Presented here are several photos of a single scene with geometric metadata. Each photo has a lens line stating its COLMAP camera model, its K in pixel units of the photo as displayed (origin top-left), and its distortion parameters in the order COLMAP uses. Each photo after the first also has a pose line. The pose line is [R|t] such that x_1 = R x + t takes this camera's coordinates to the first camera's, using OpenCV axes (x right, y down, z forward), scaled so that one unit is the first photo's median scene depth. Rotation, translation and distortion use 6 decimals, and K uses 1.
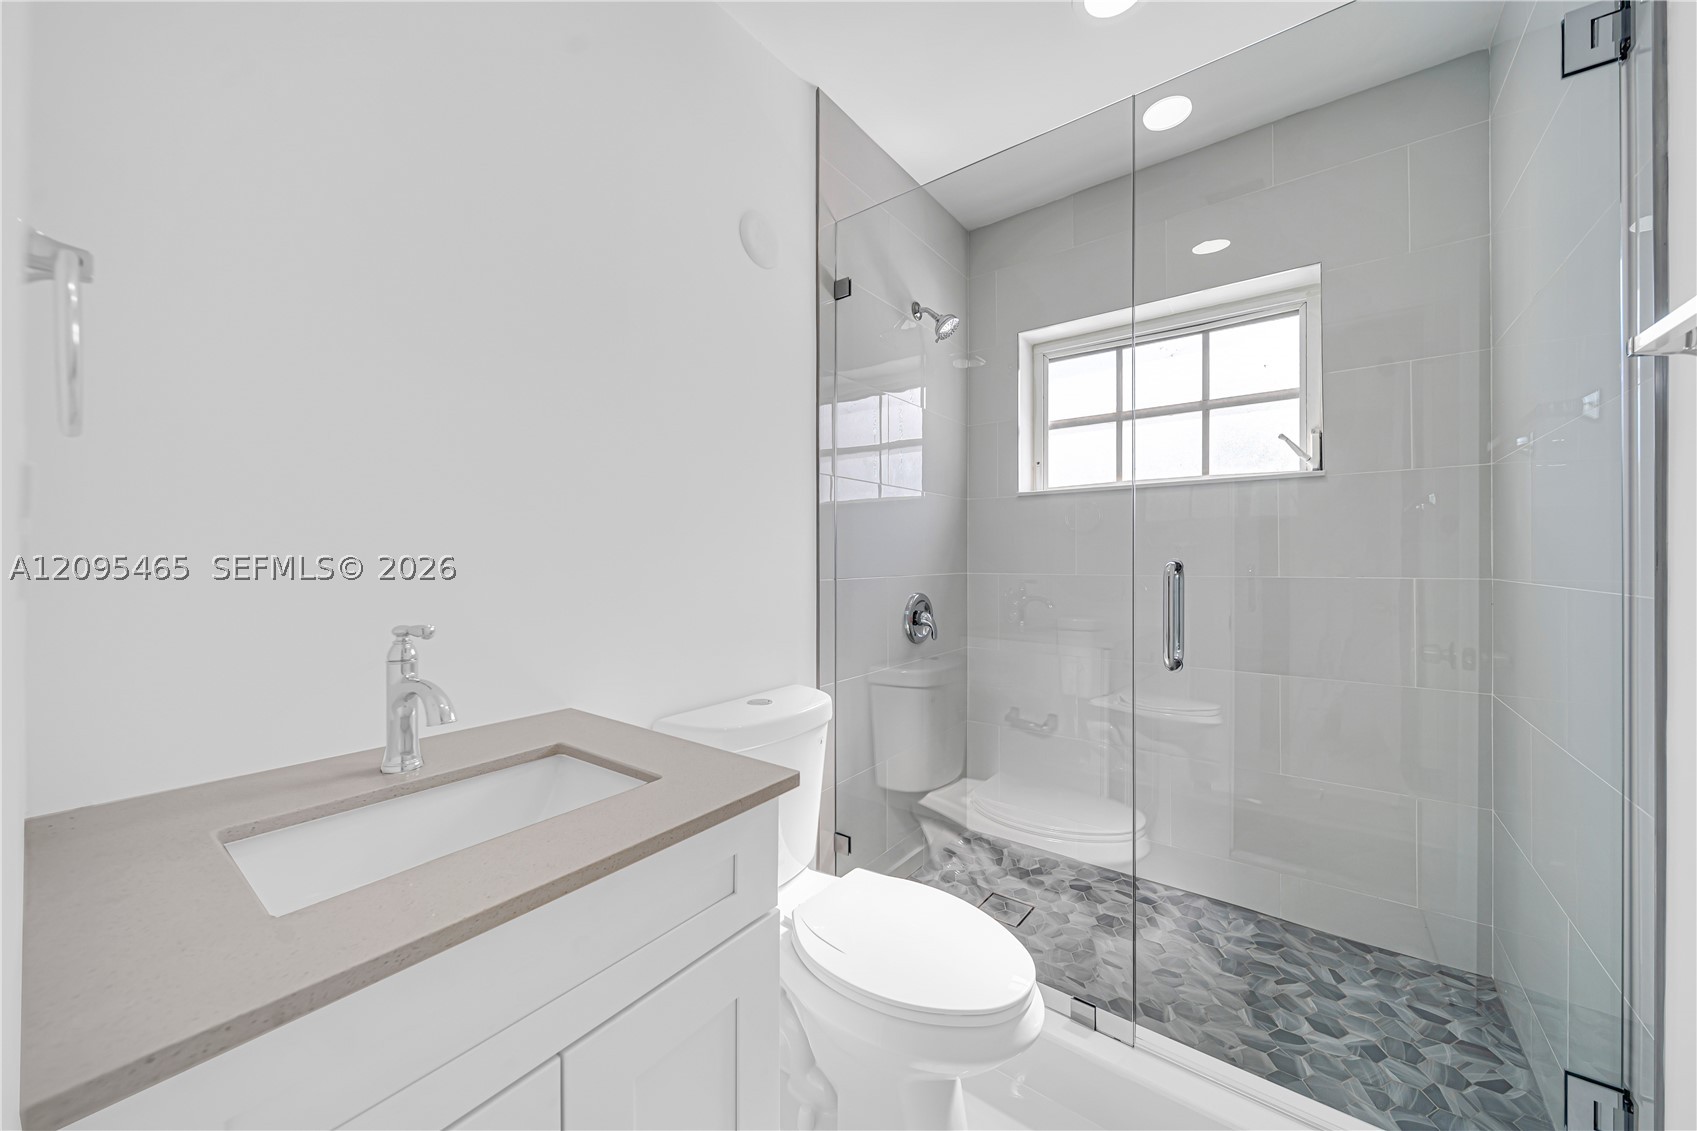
lens RADIAL K [[602.3, 0, 857.6], [0, 602.3, 564.1], [0, 0, 1]] dist [0.001404, -0.001241]
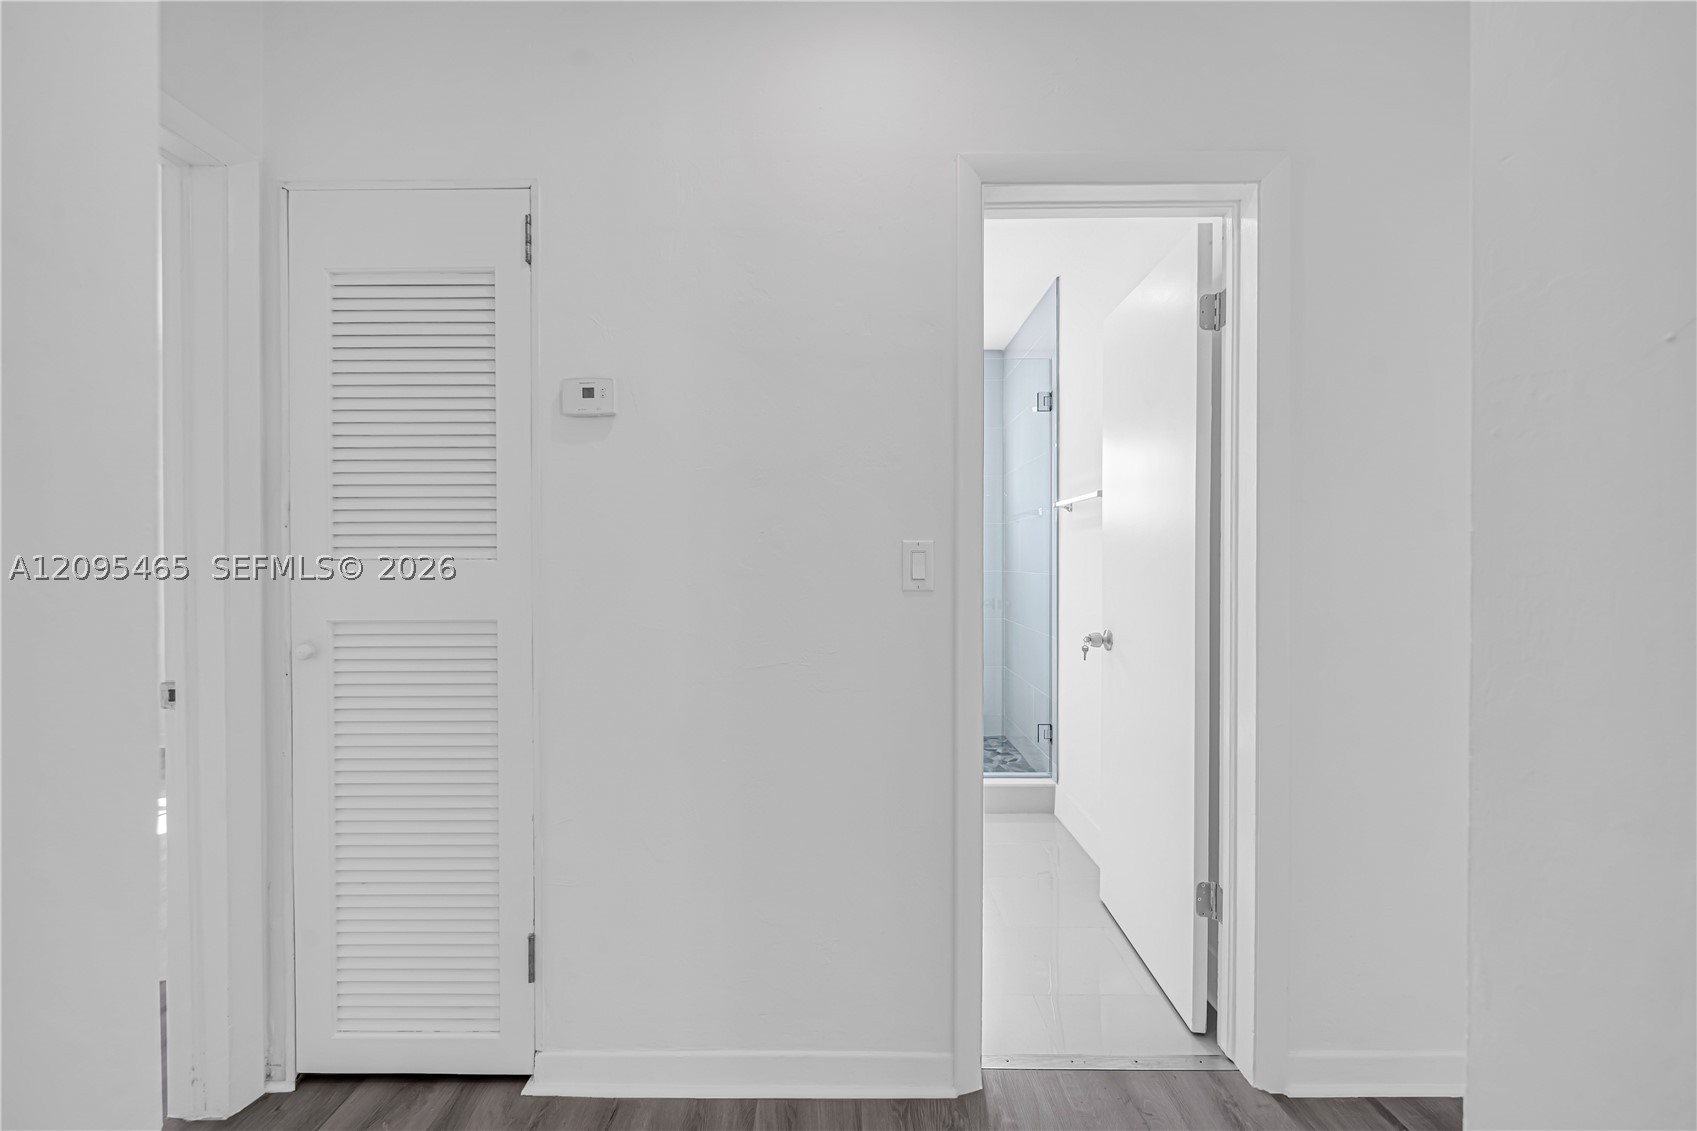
lens RADIAL K [[602.3, 0, 845.7], [0, 602.3, 565.0], [0, 0, 1]] dist [0.001404, -0.001241]
pose [[0.802124, -0.002219, 0.597154, -1.120882], [-0.000178, 0.999992, 0.003956, -0.008302], [-0.597158, -0.003279, 0.802117, -0.689384]]
